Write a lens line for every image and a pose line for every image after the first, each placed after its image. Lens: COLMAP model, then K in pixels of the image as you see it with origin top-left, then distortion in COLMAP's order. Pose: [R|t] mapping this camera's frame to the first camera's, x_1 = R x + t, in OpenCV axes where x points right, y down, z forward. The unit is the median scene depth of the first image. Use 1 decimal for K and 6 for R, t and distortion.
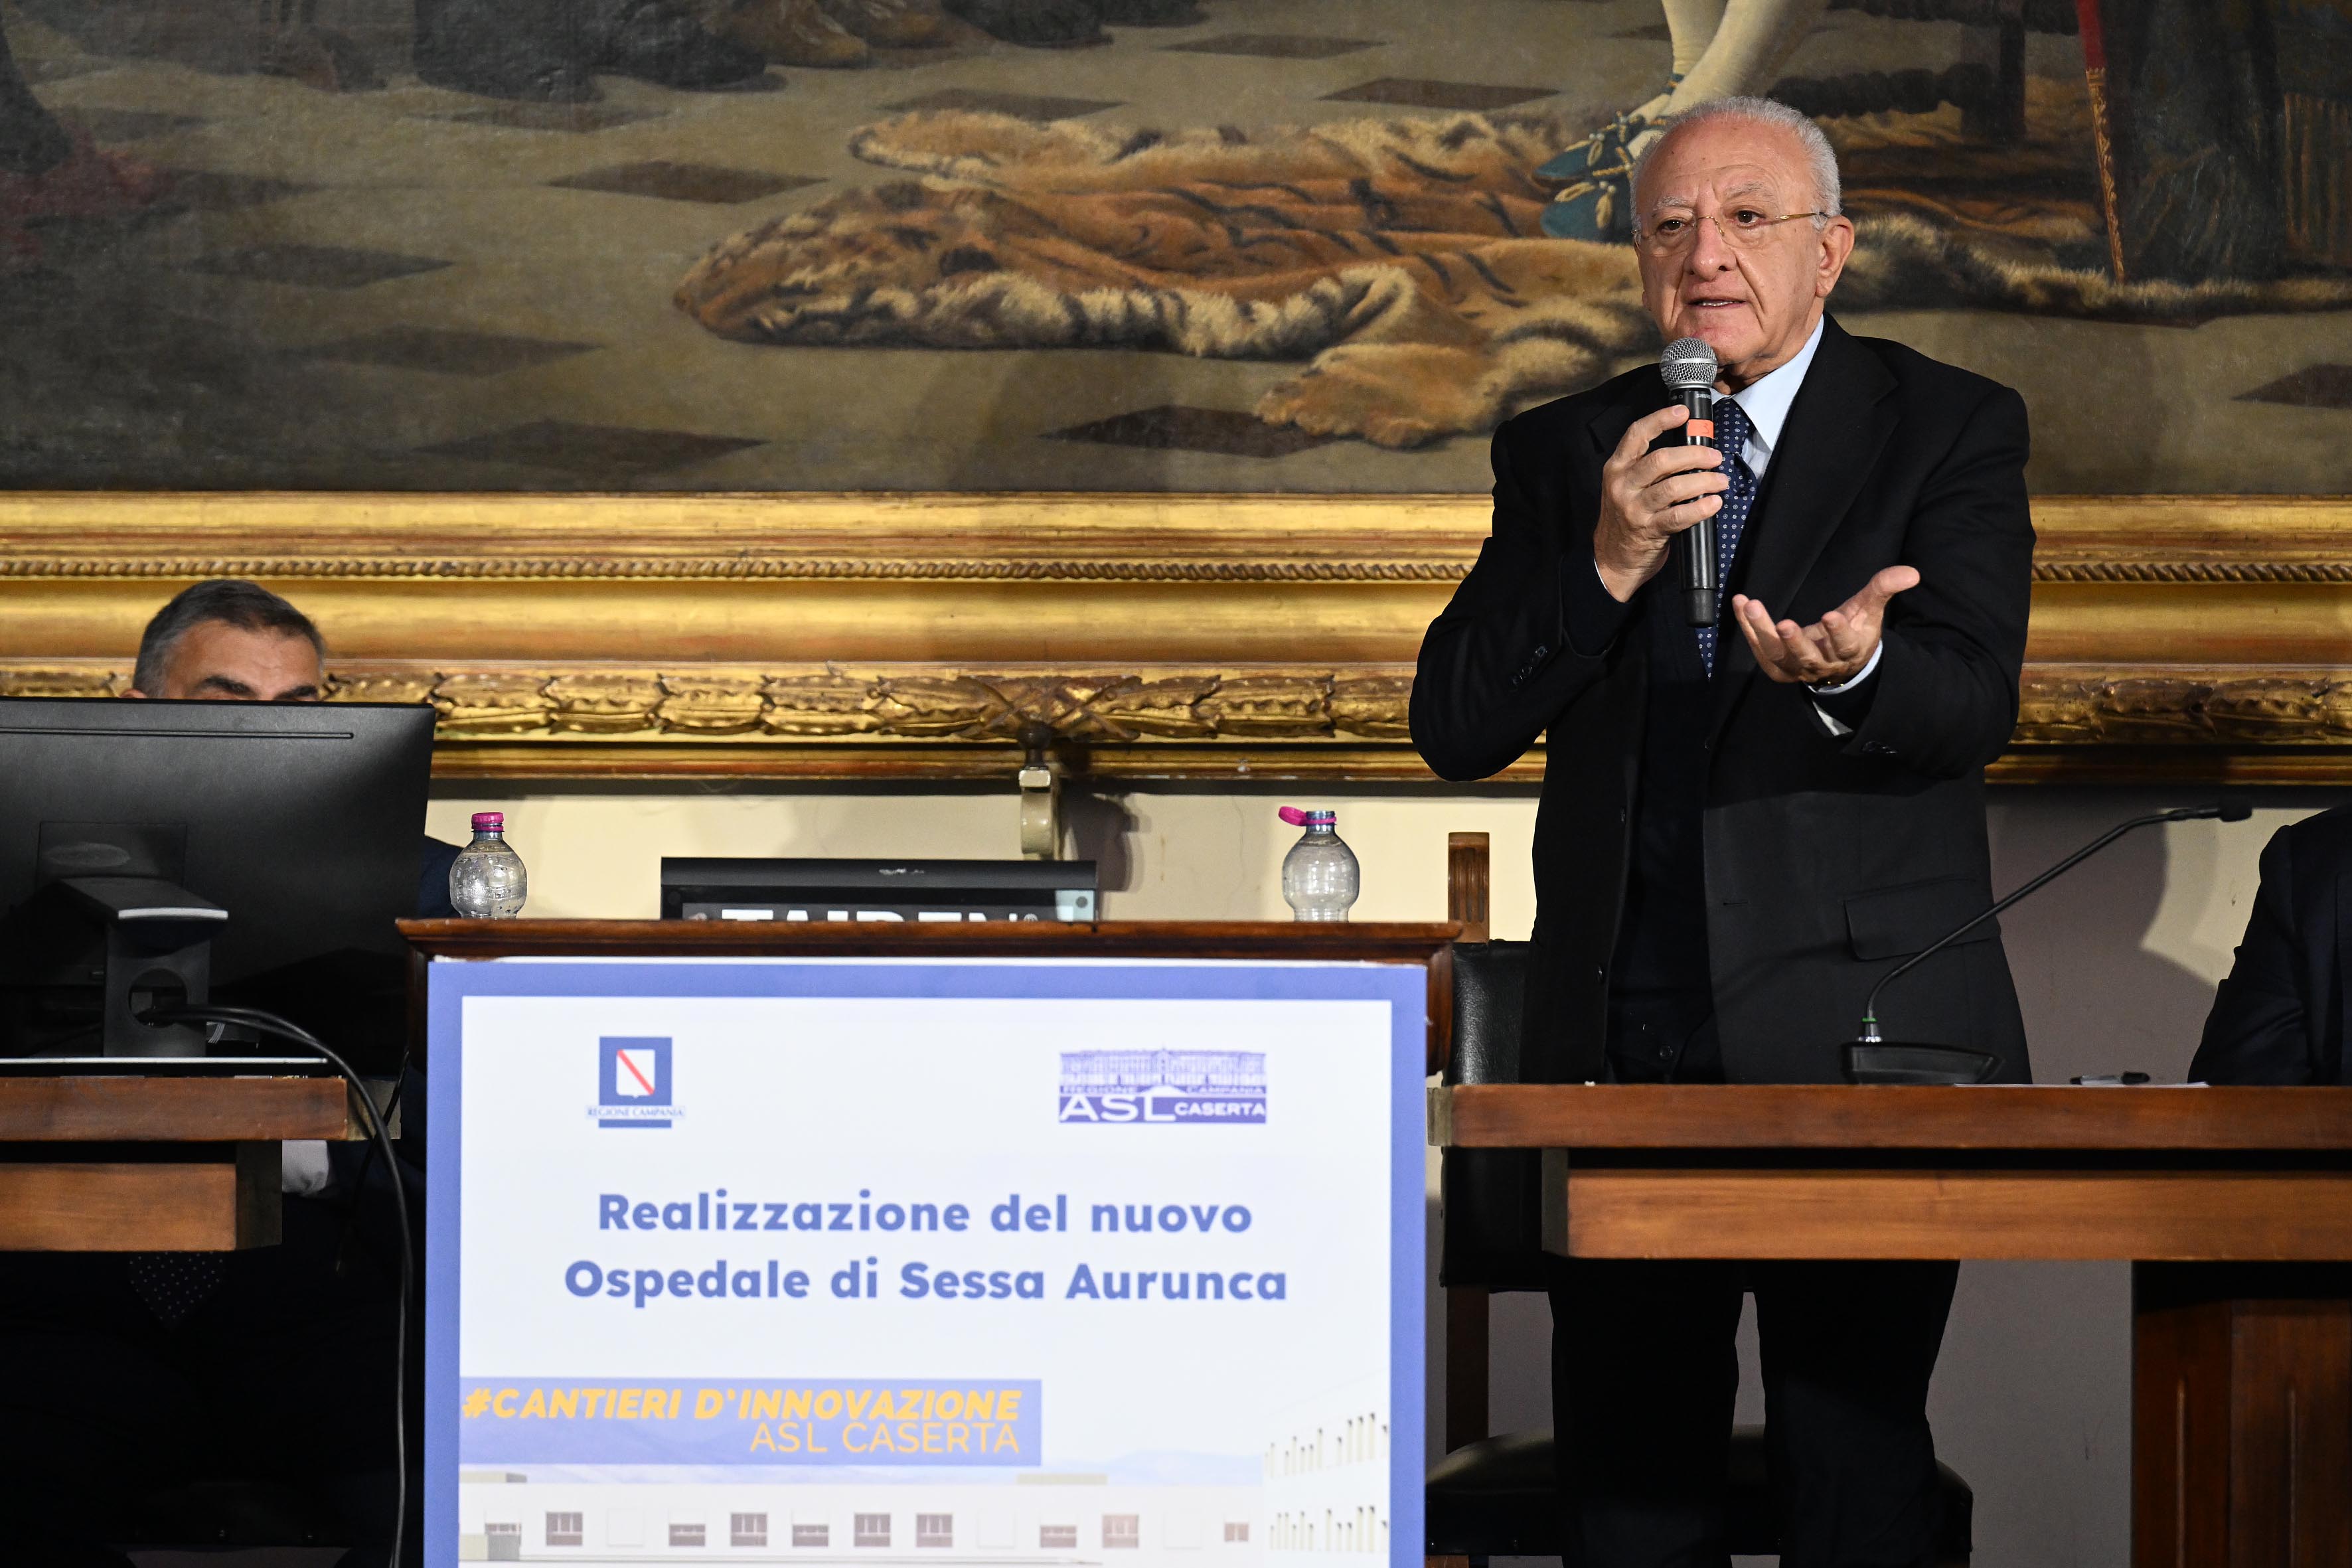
lens RADIAL K [[11575.4, 0, 1169.4], [0, 11575.4, 787.3], [0, 0, 1]] dist [0.046967, 0.000000]
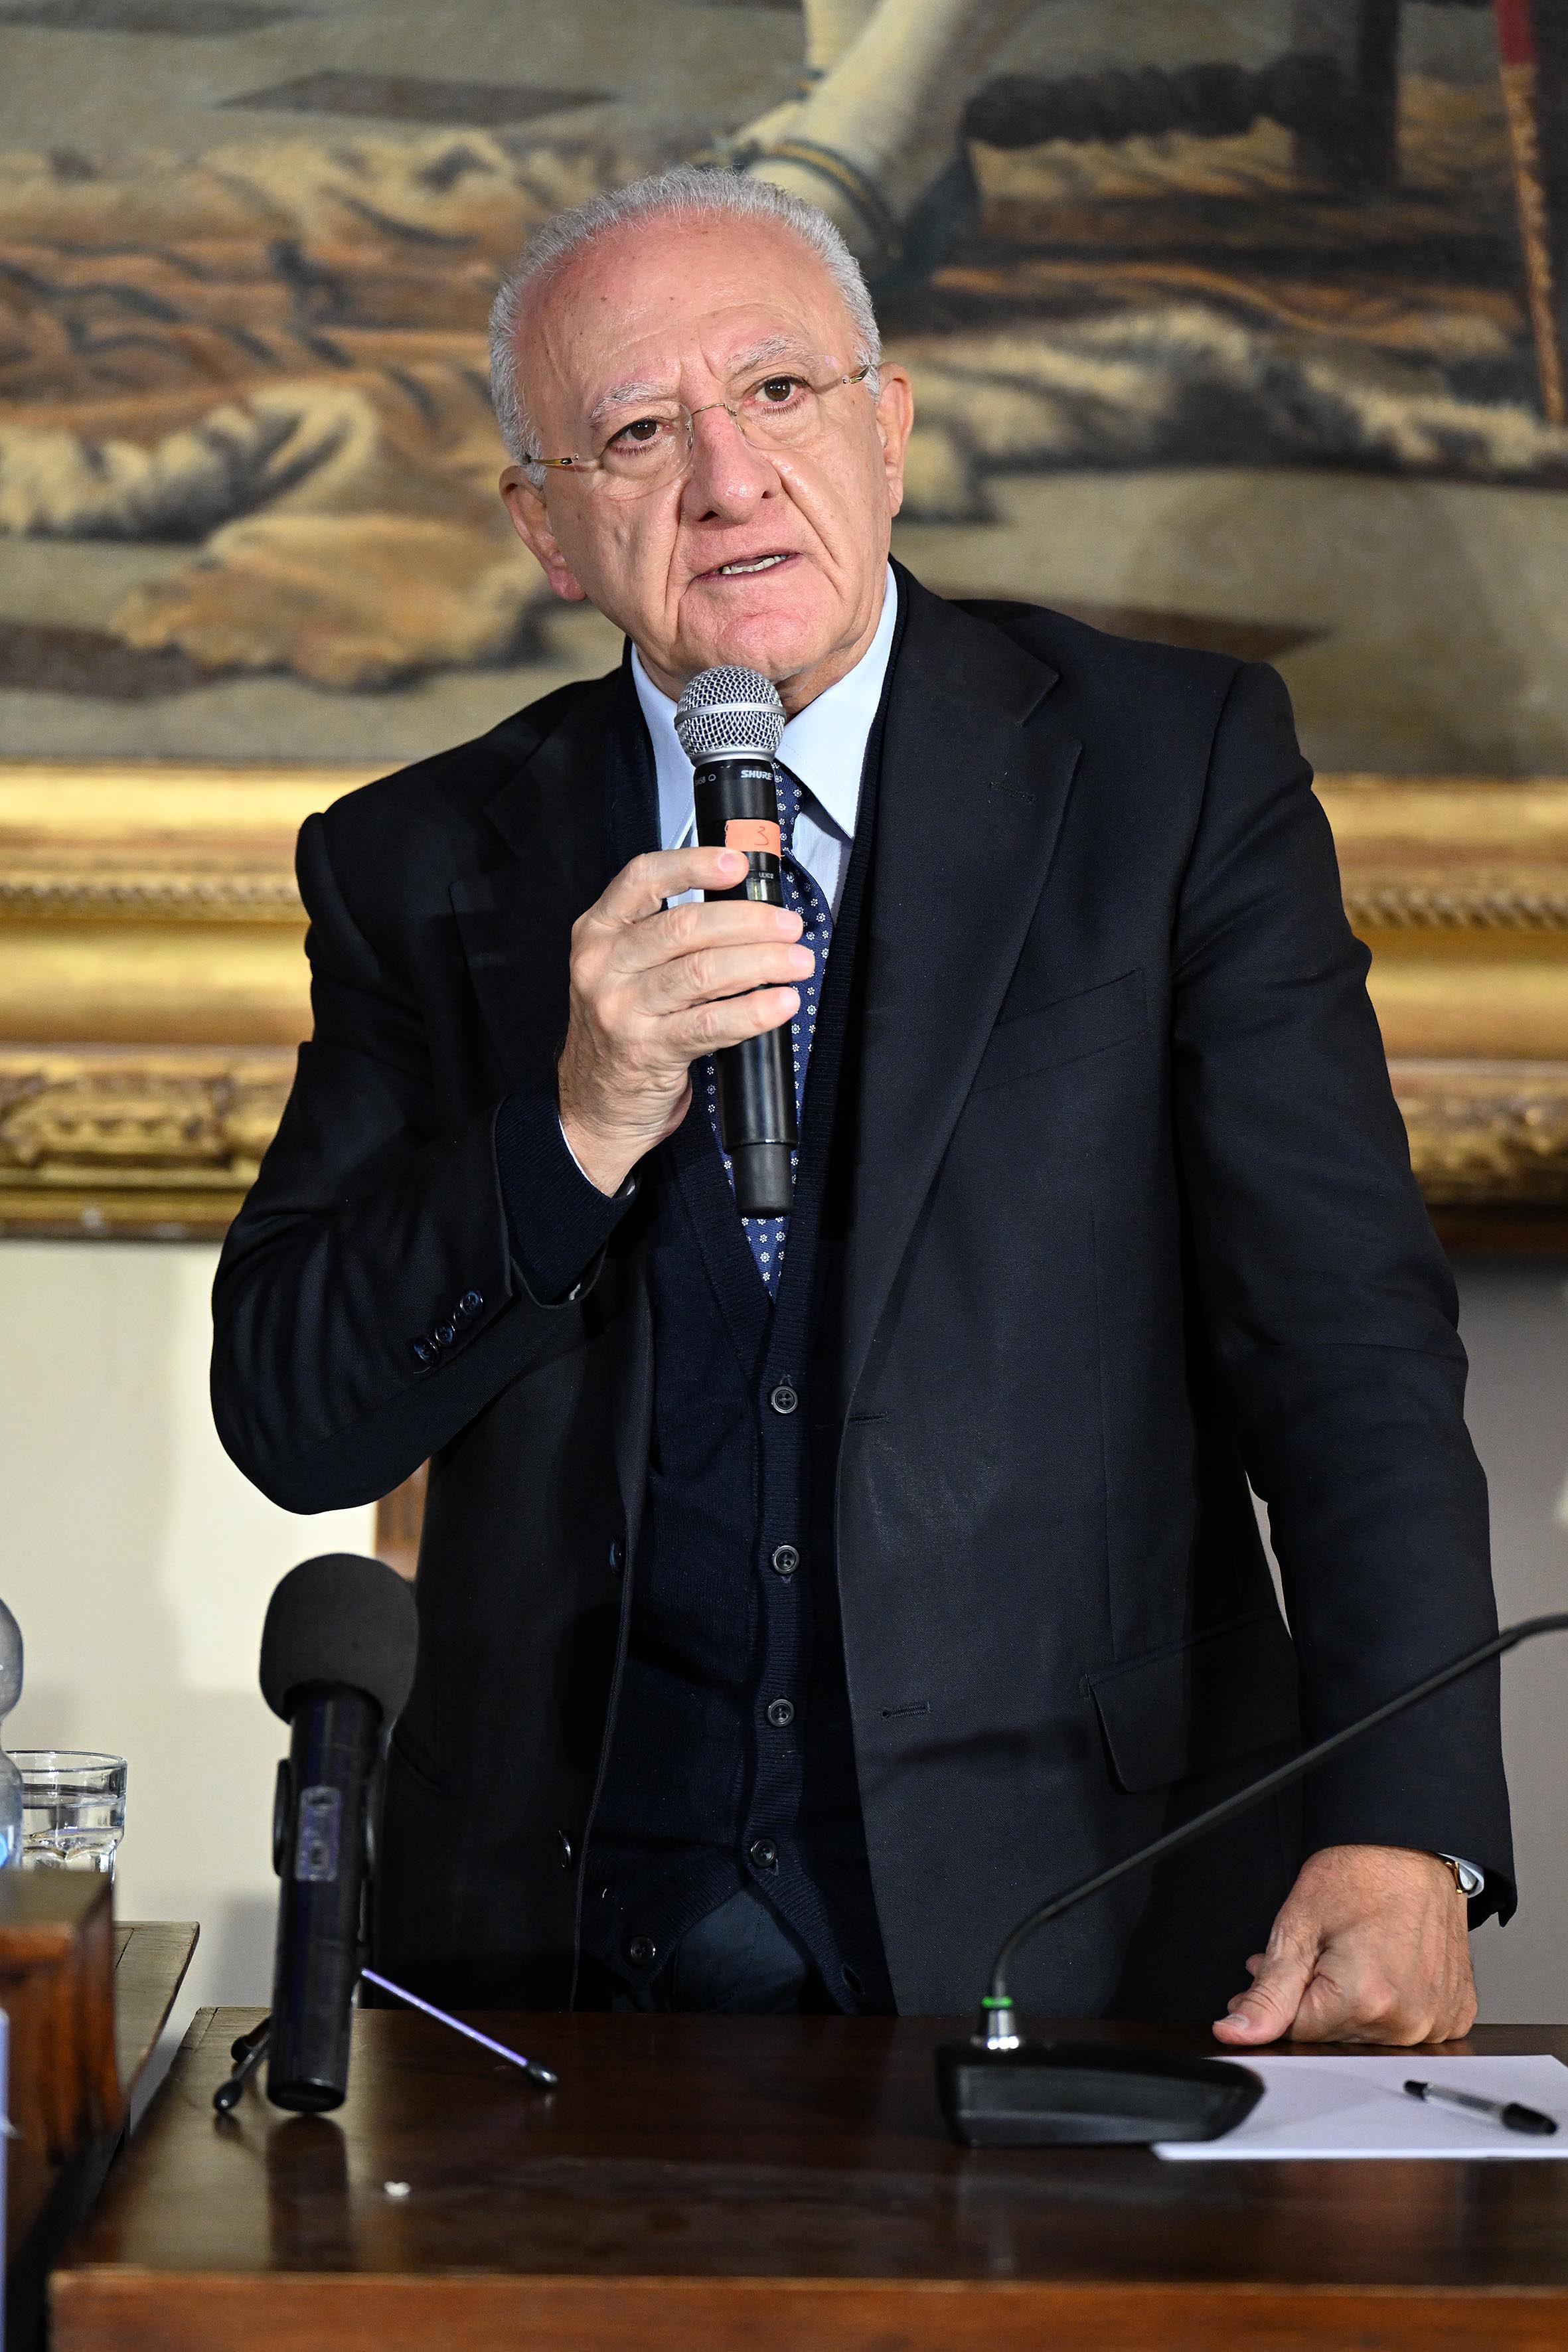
lens RADIAL K [[8525.7, 0, 777.3], [0, 8525.7, 1170.8], [0, 0, 1]] dist [-0.037946, 0.000000]
pose [[0.999832, 0.009884, -0.015421, 0.049325], [-0.008792, 0.997552, 0.069377, -0.035522], [0.016069, -0.069229, 0.997471, 0.560442]]
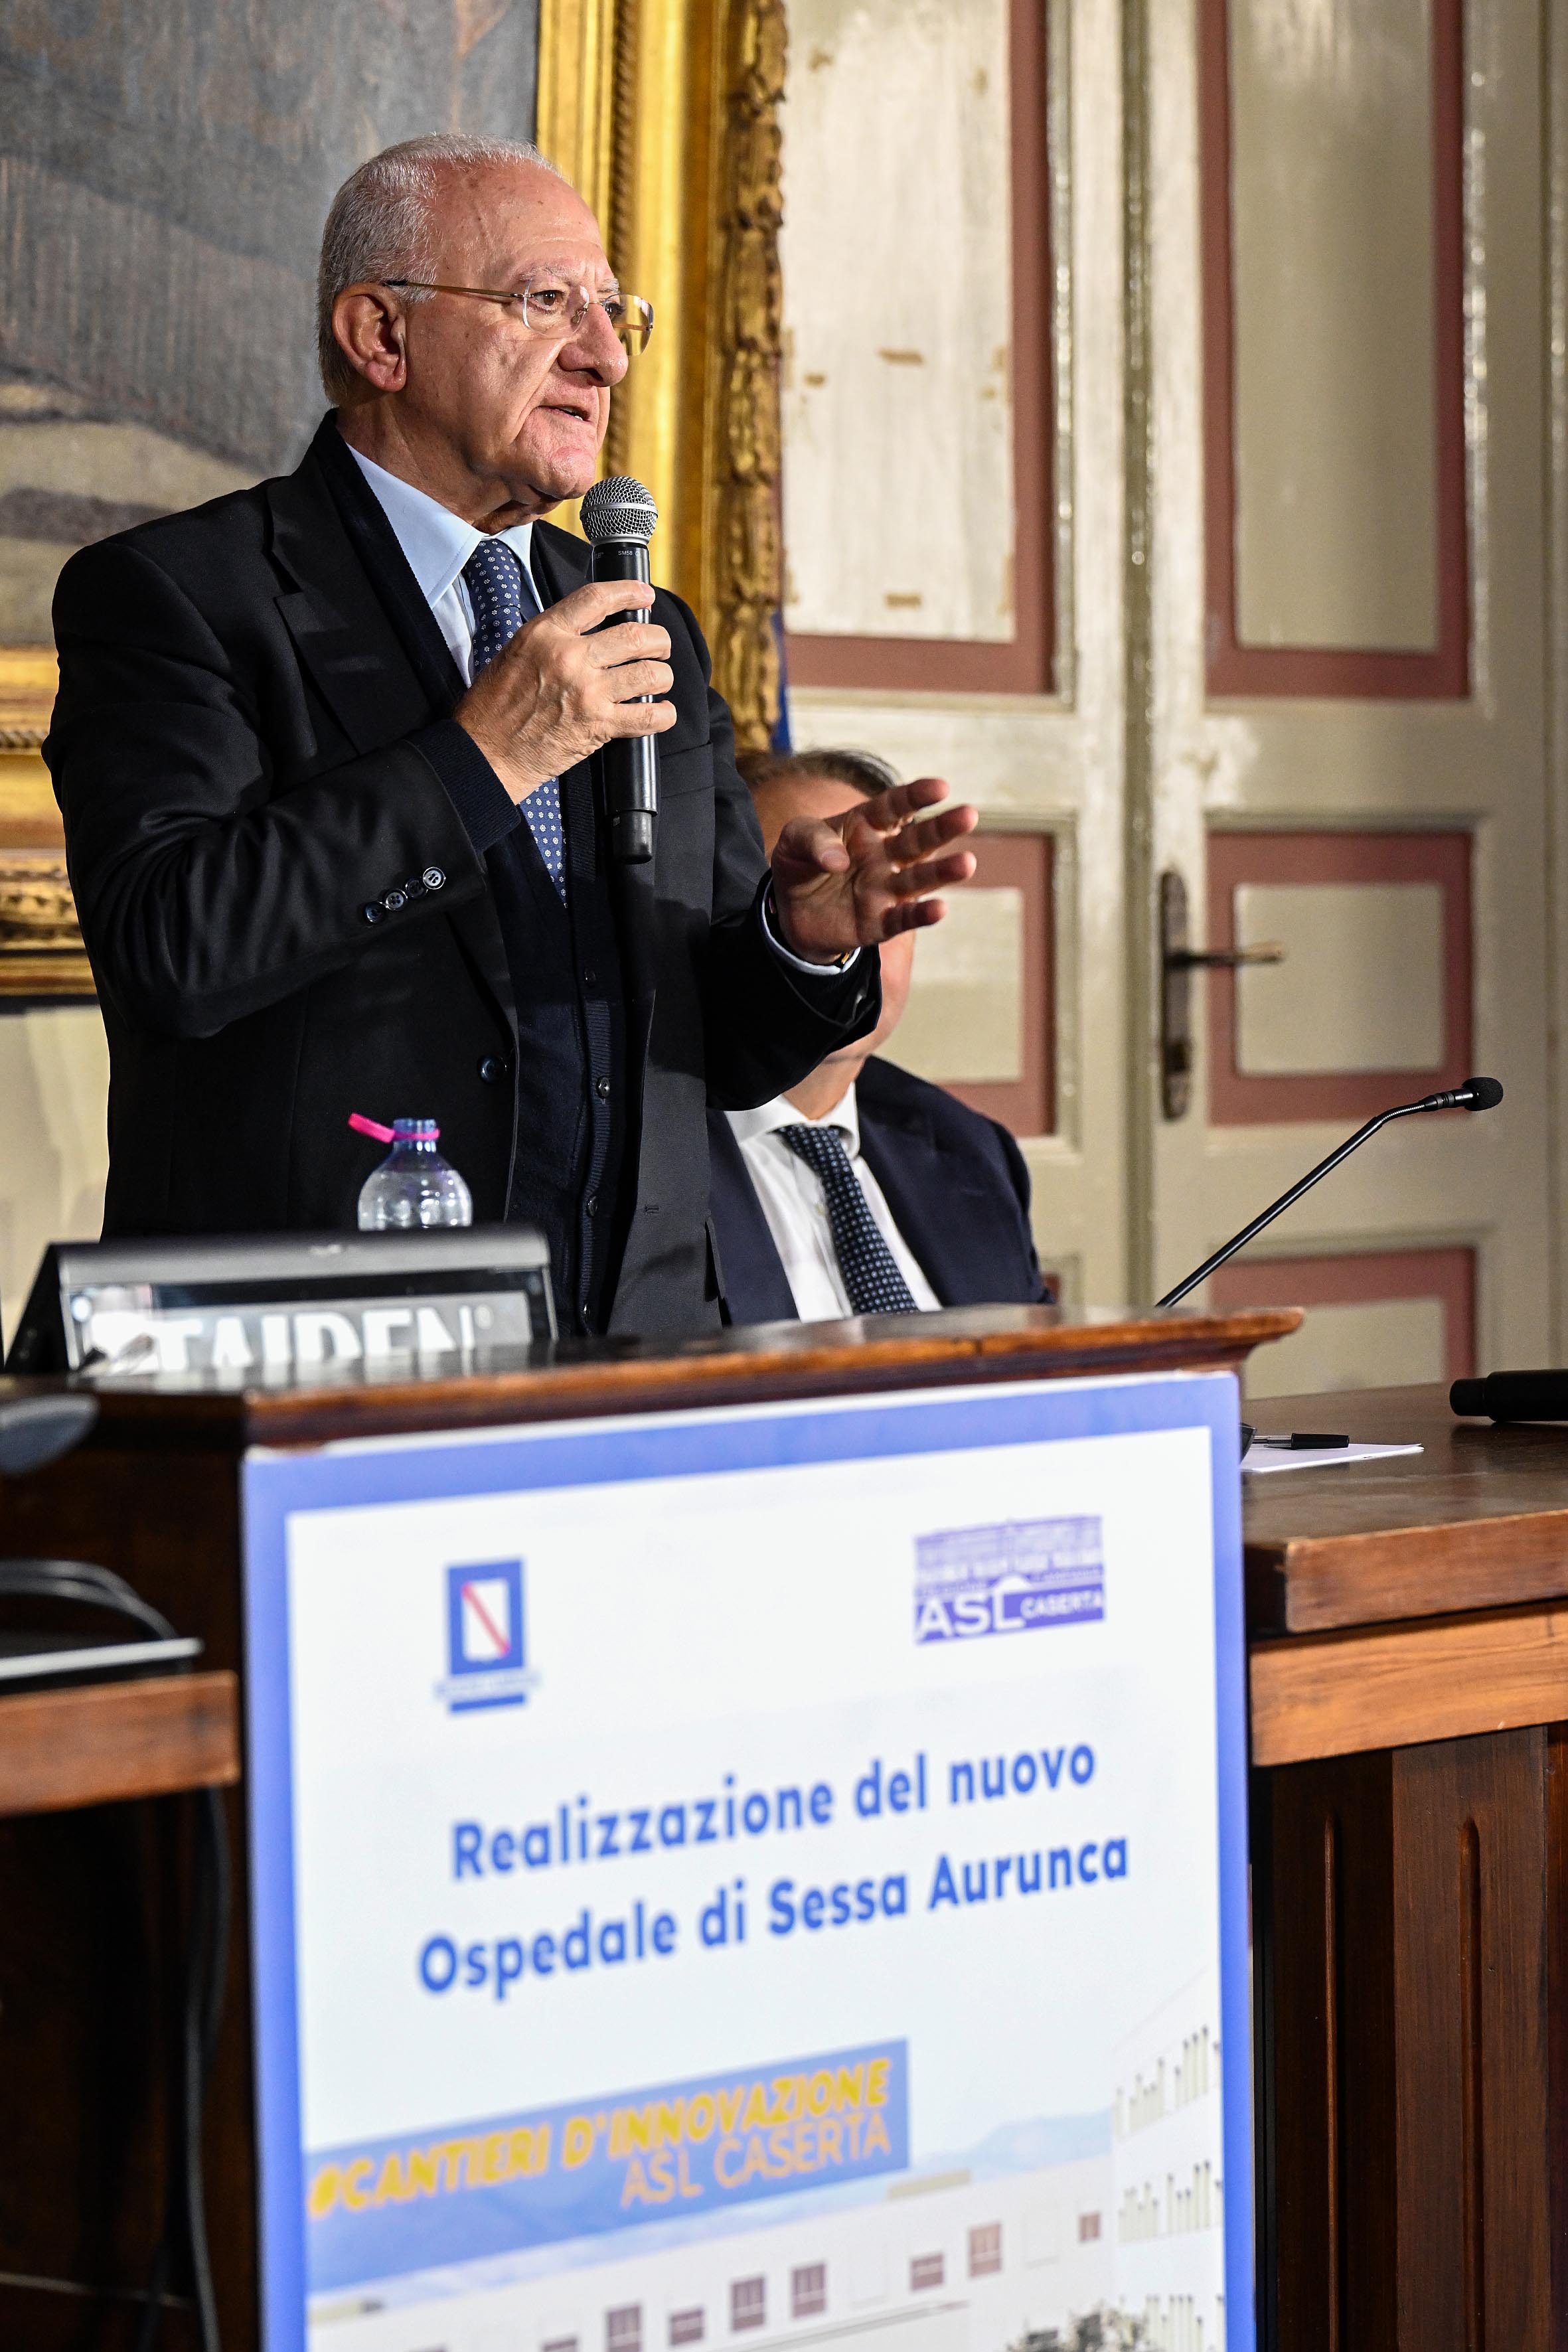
lens RADIAL K [[7714.2, 0, 782.5], [0, 7714.2, 1174.5], [0, 0, 1]] dist [-0.057283, 0.000000]
pose [[0.649850, -0.035404, 0.759238, -0.286004], [-0.007429, 0.998571, 0.052923, -0.017063], [-0.760026, -0.040032, 0.648658, 0.601292]]
